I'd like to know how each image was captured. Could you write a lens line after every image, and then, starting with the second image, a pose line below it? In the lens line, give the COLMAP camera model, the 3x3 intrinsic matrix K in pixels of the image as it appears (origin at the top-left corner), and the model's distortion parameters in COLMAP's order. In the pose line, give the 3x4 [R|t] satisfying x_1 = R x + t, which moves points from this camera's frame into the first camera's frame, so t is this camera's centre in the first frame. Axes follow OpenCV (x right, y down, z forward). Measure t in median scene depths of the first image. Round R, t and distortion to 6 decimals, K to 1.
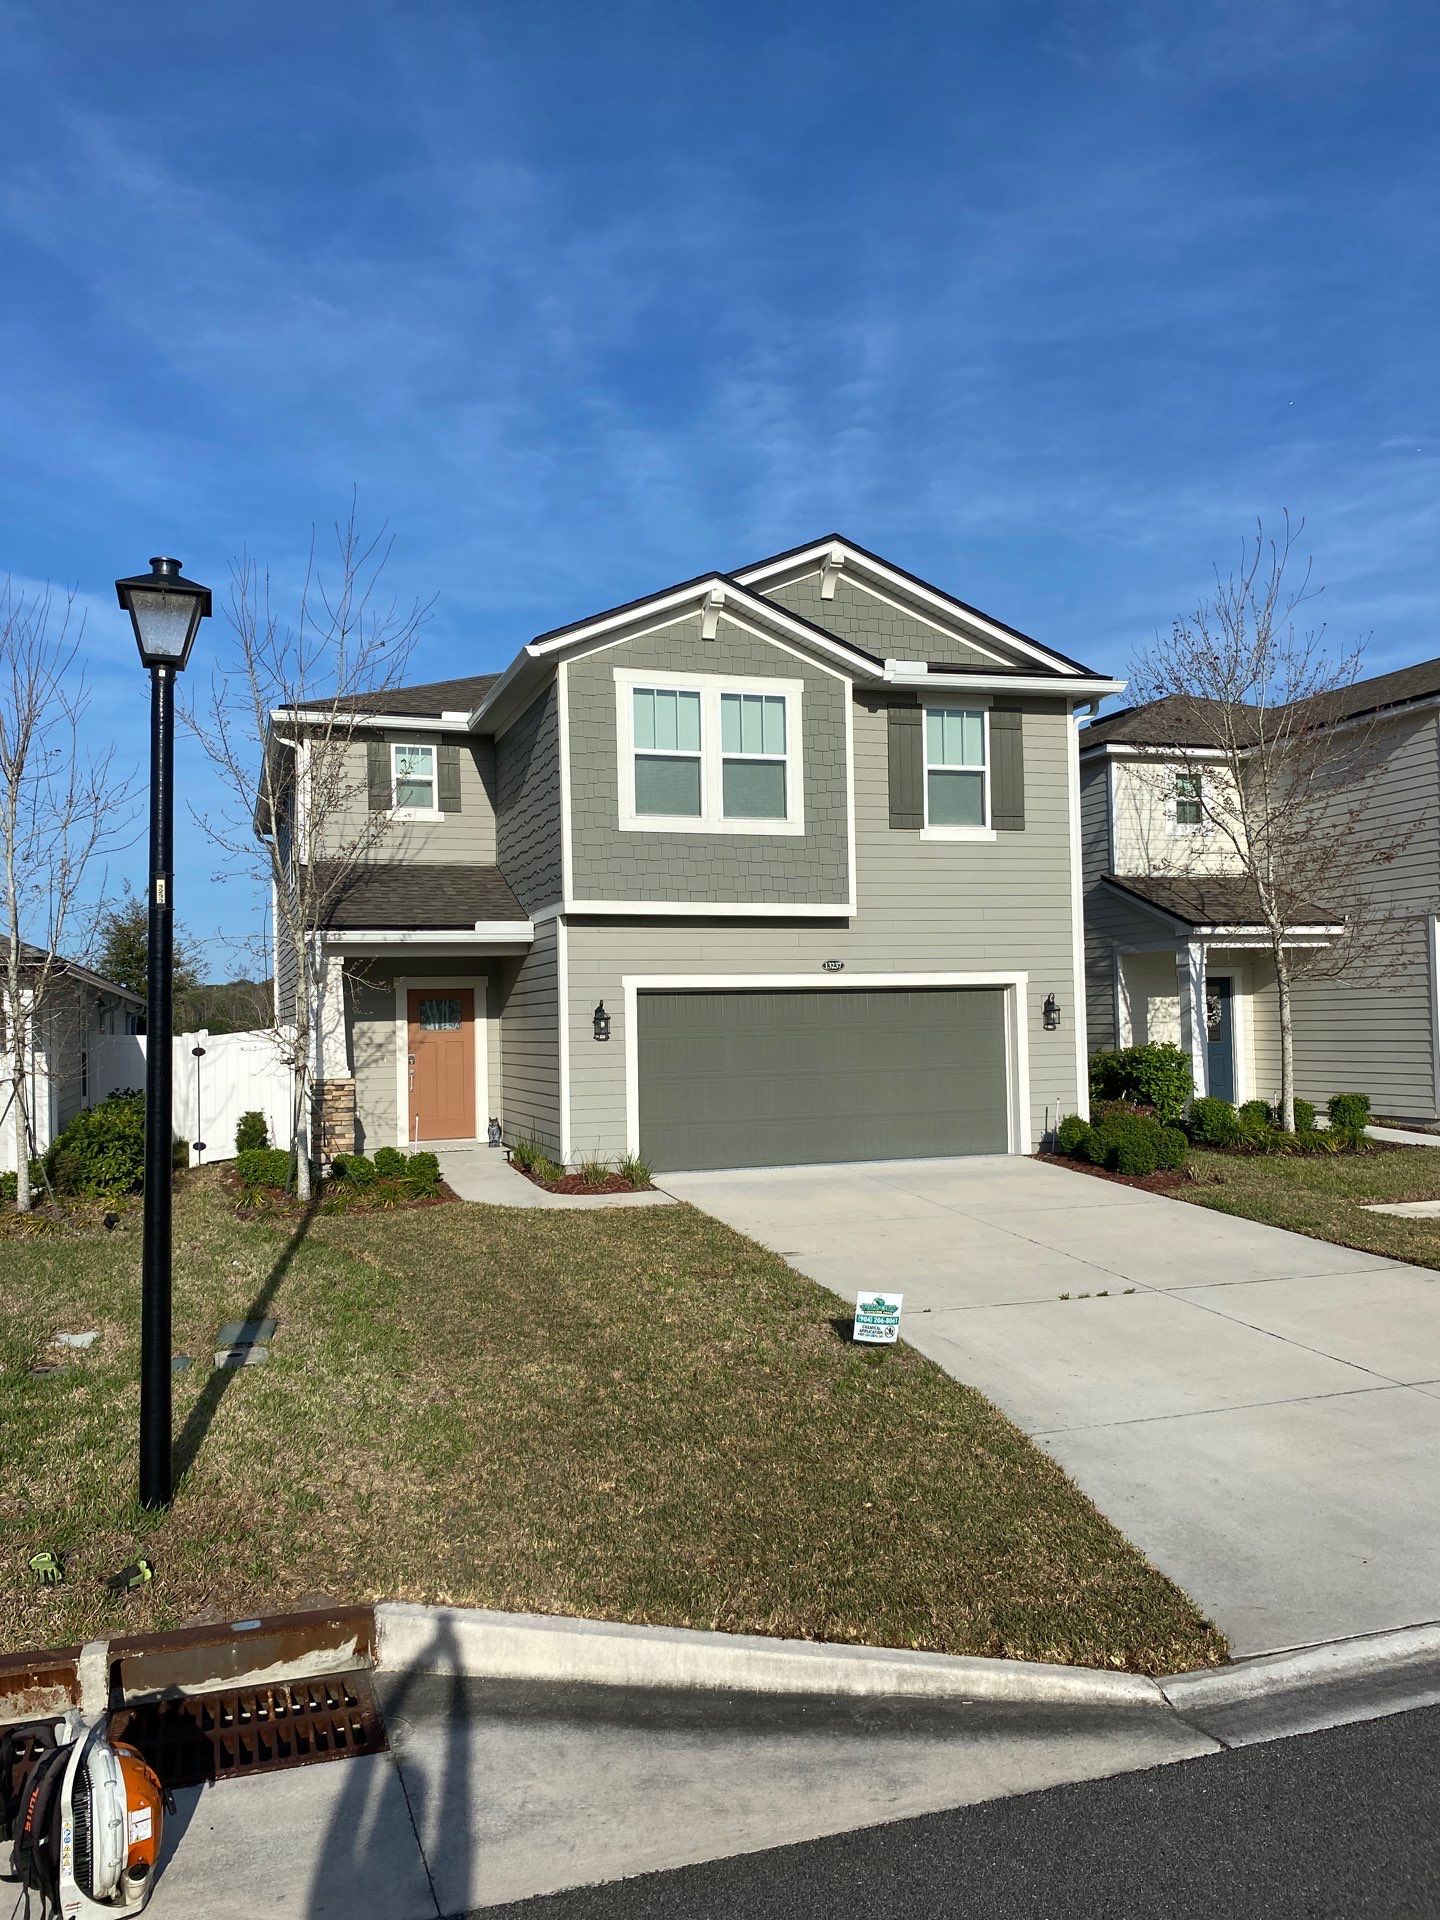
lens RADIAL K [[1451.7, 0, 716.1], [0, 1451.7, 992.1], [0, 0, 1]] dist [0.034306, -0.033824]
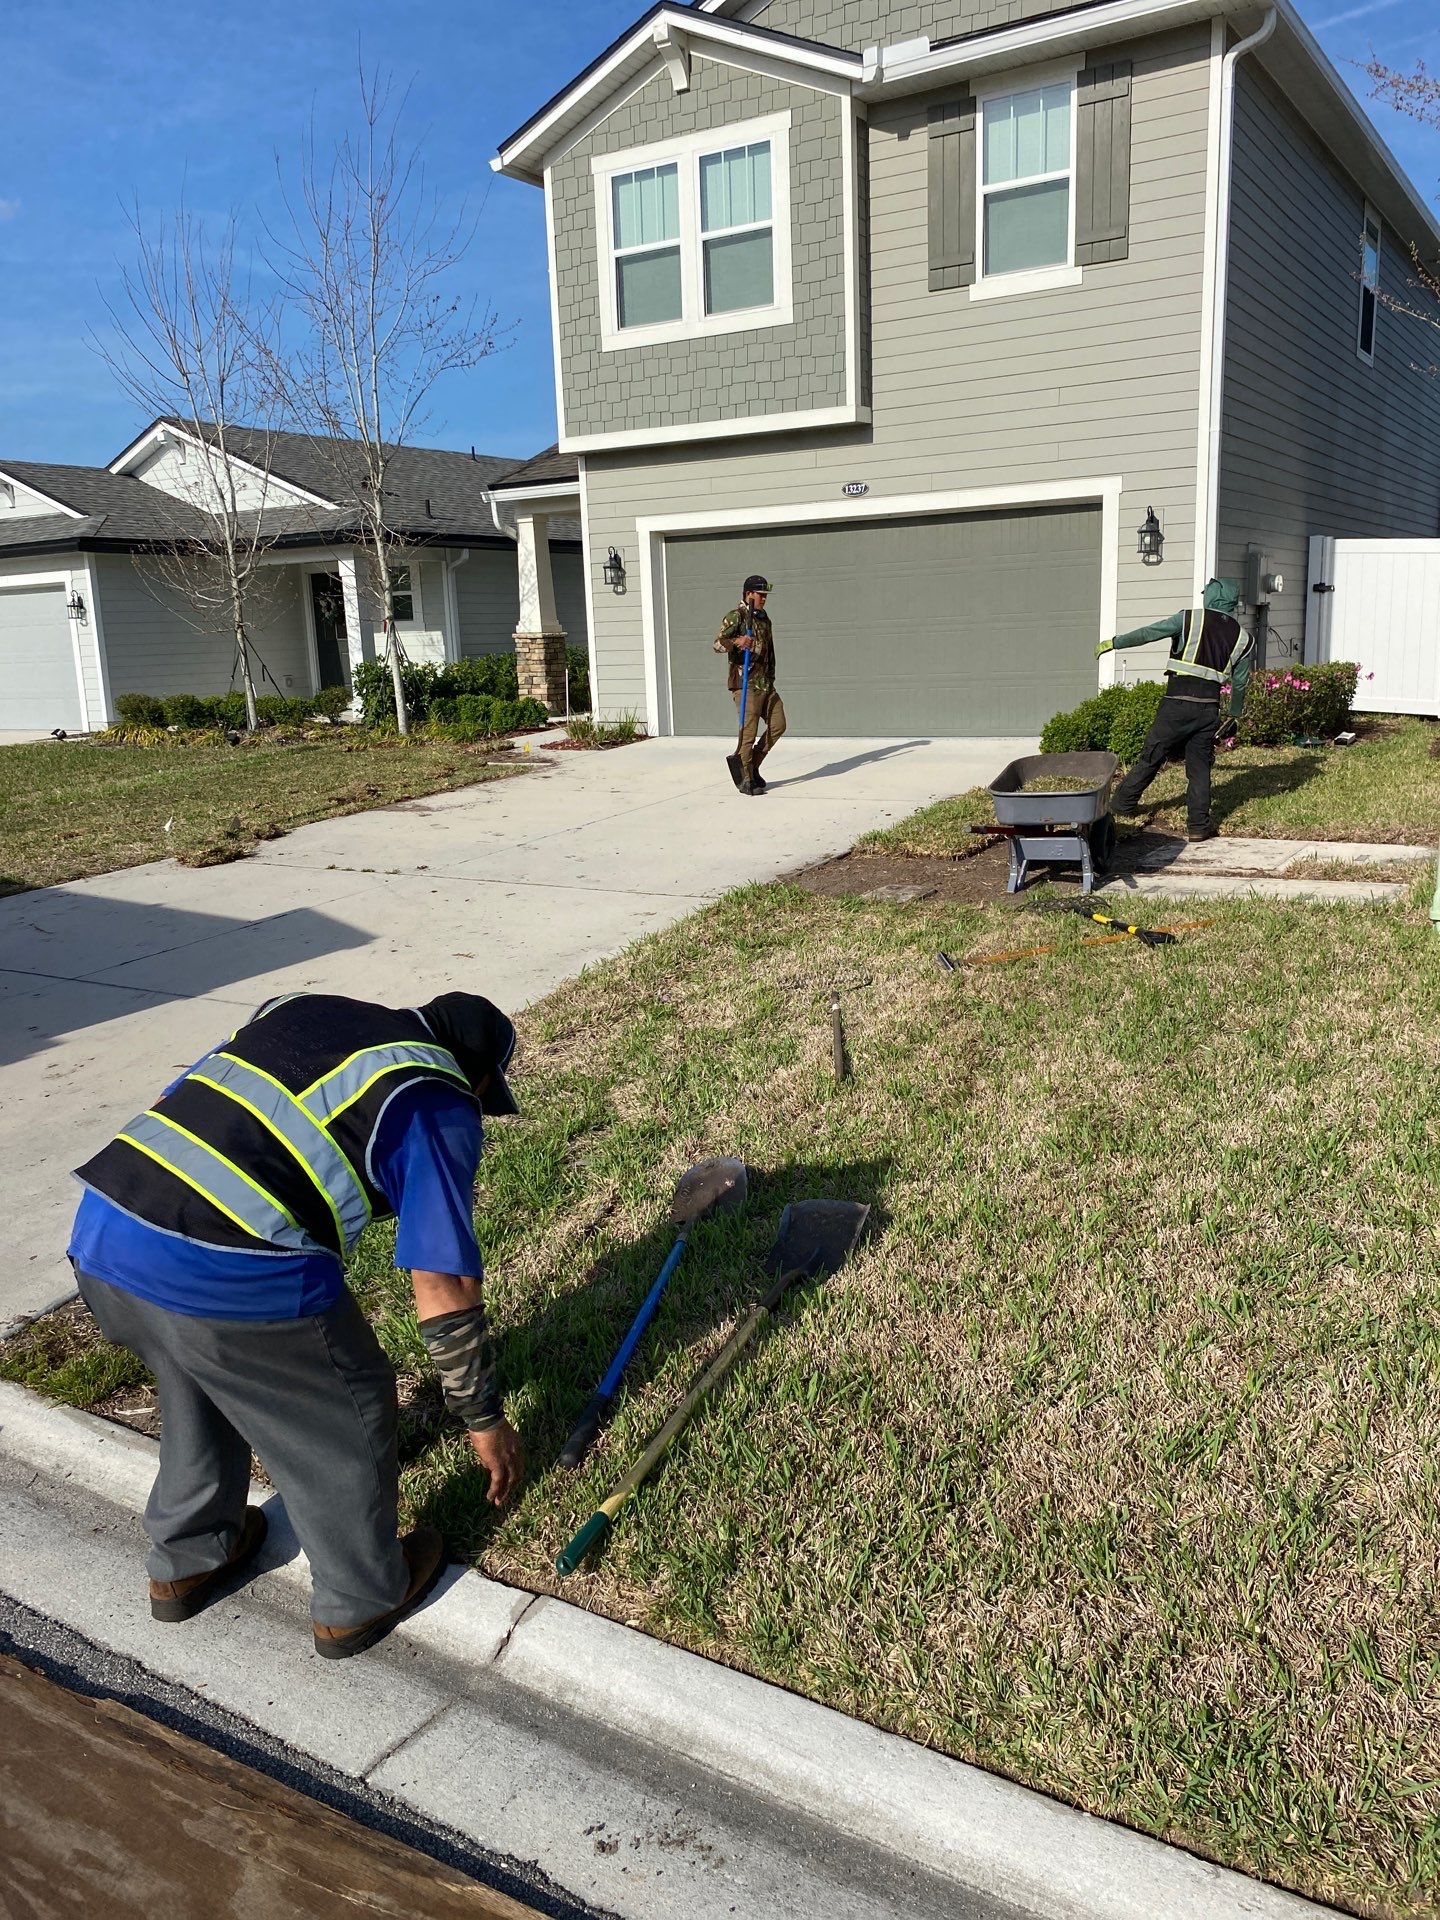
lens RADIAL K [[1481.0, 0, 736.8], [0, 1481.0, 963.7], [0, 0, 1]] dist [-0.021889, 0.000279]
pose [[0.632261, 0.169874, -0.755903, 0.718379], [0.033659, 0.968722, 0.245854, 0.034039], [0.774024, -0.180887, 0.606767, 0.417822]]
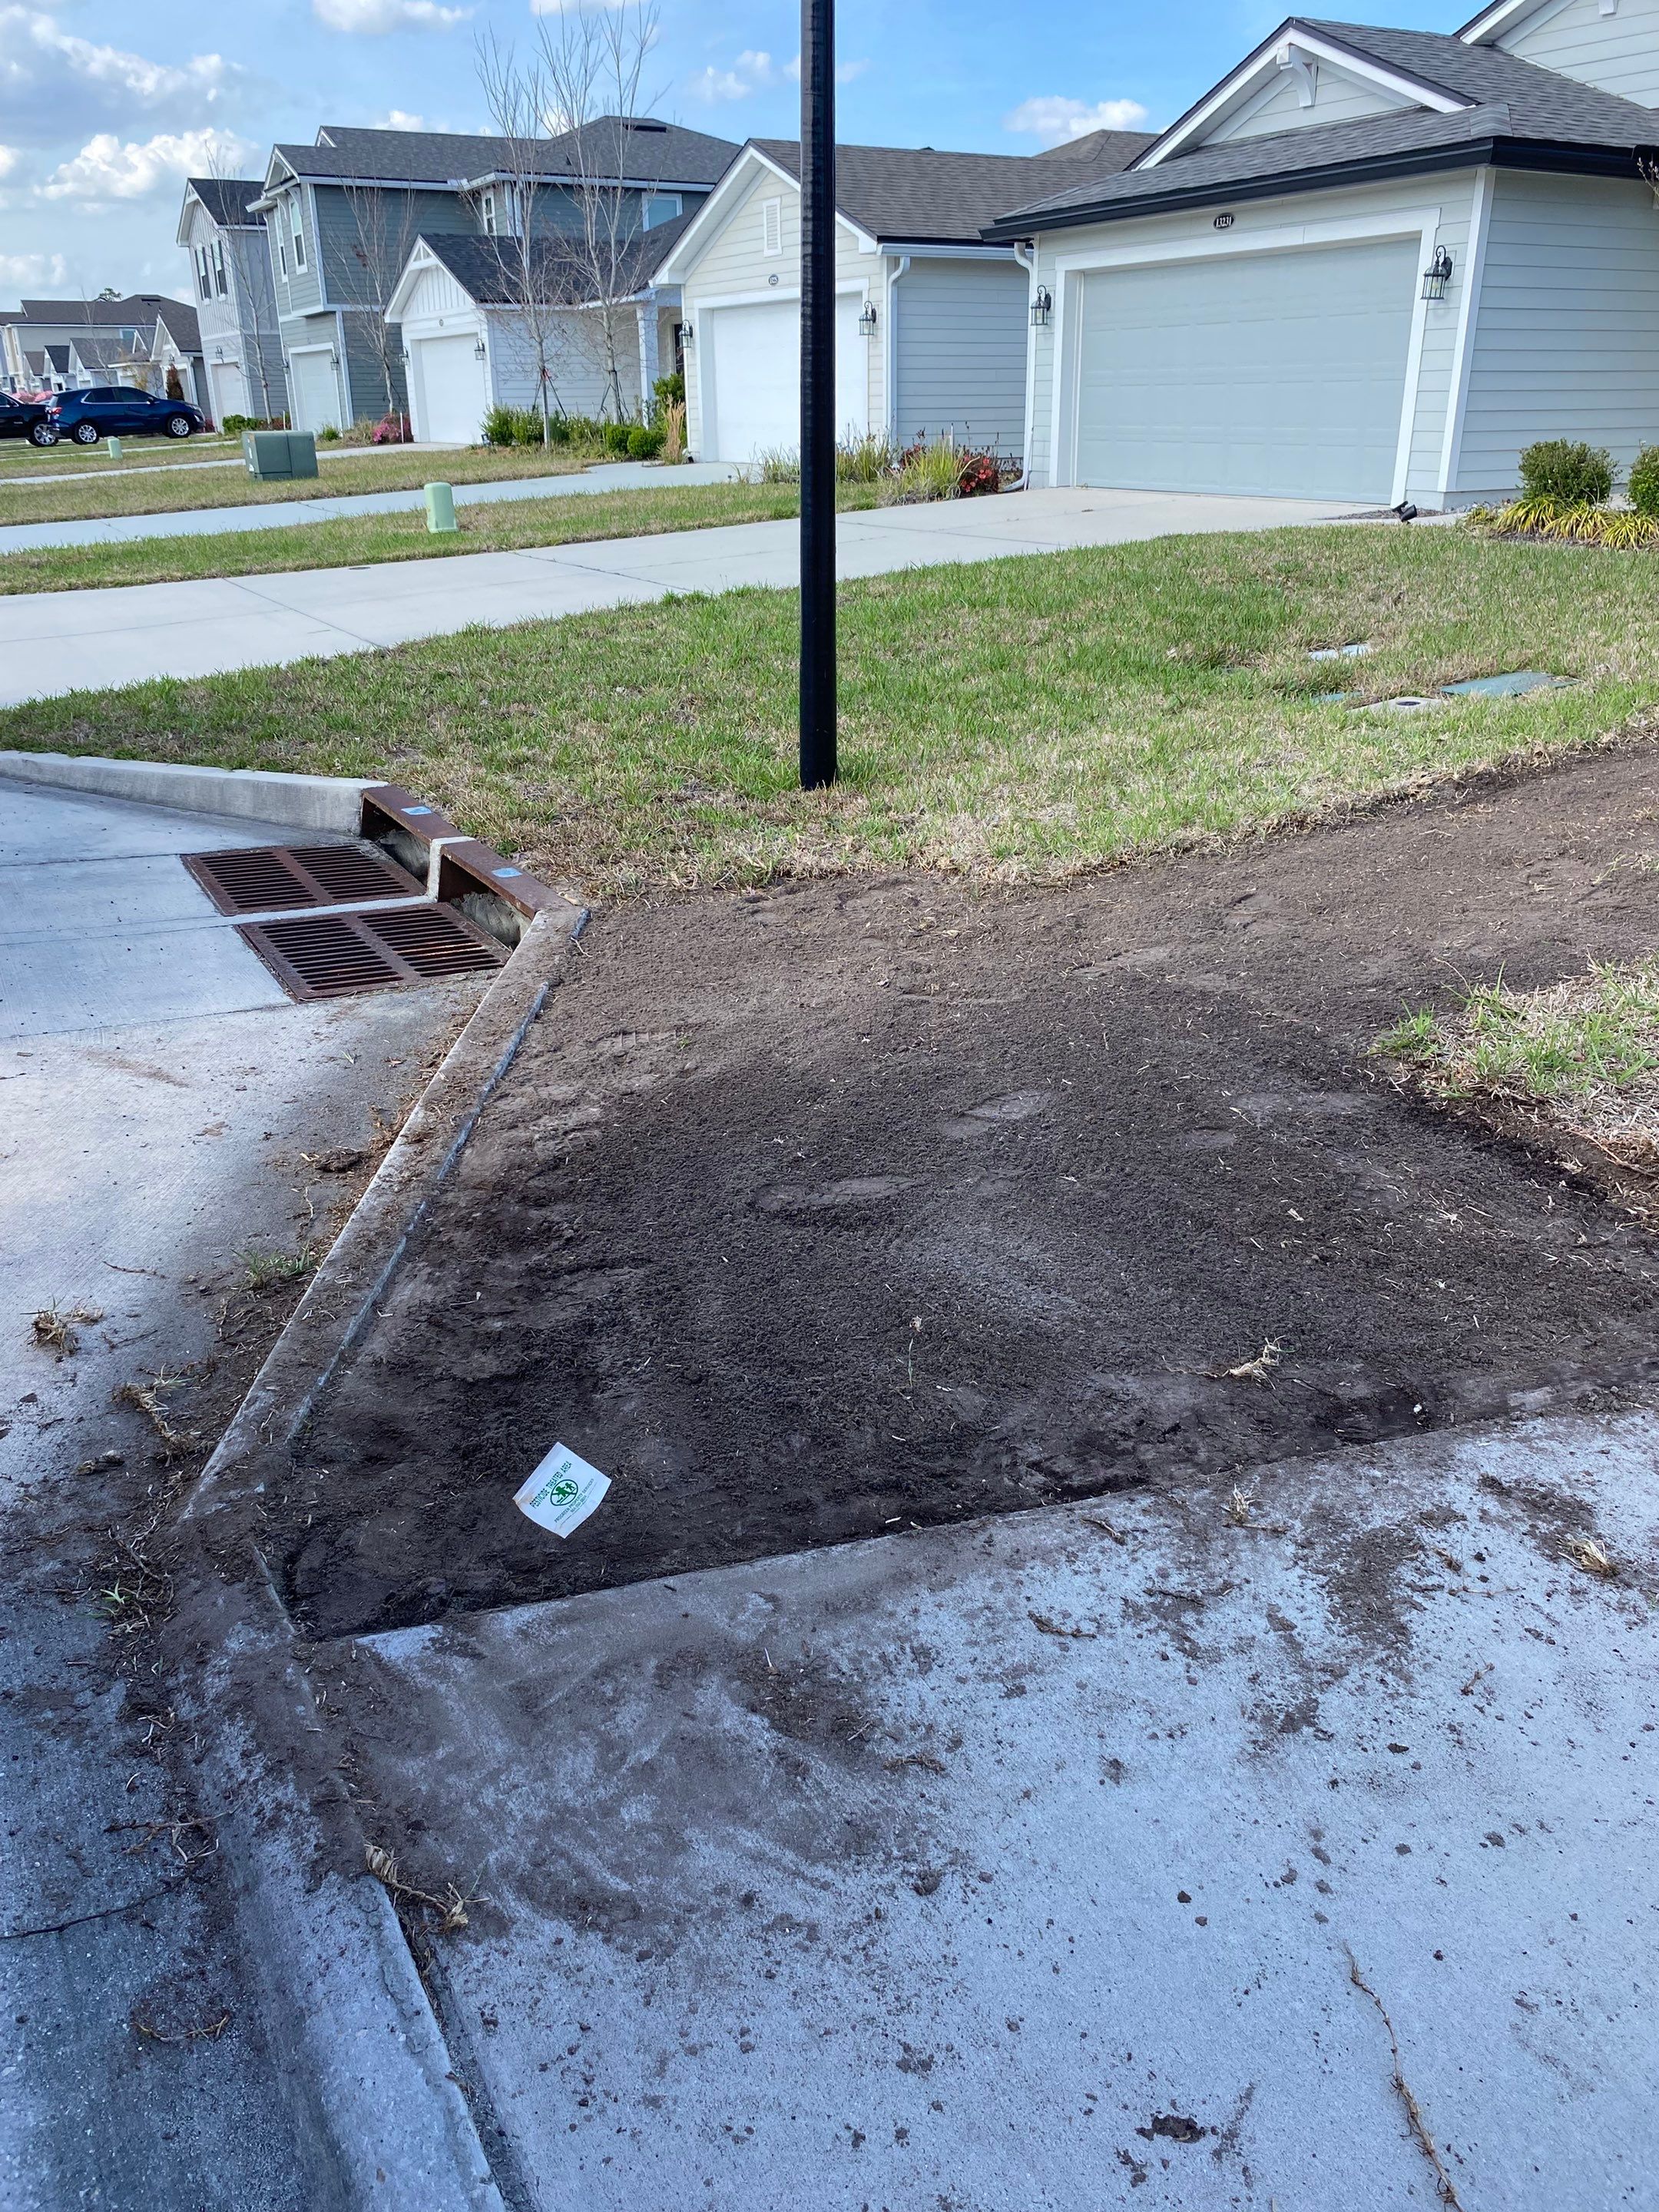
lens RADIAL K [[1669.8, 0, 829.5], [0, 1669.8, 1106.0], [0, 0, 1]] dist [0.027573, -0.034670]
pose [[0.177602, 0.399840, -0.899214, 0.223735], [0.026335, 0.911482, 0.410496, 0.053524], [0.983750, -0.096586, 0.151351, 0.343976]]
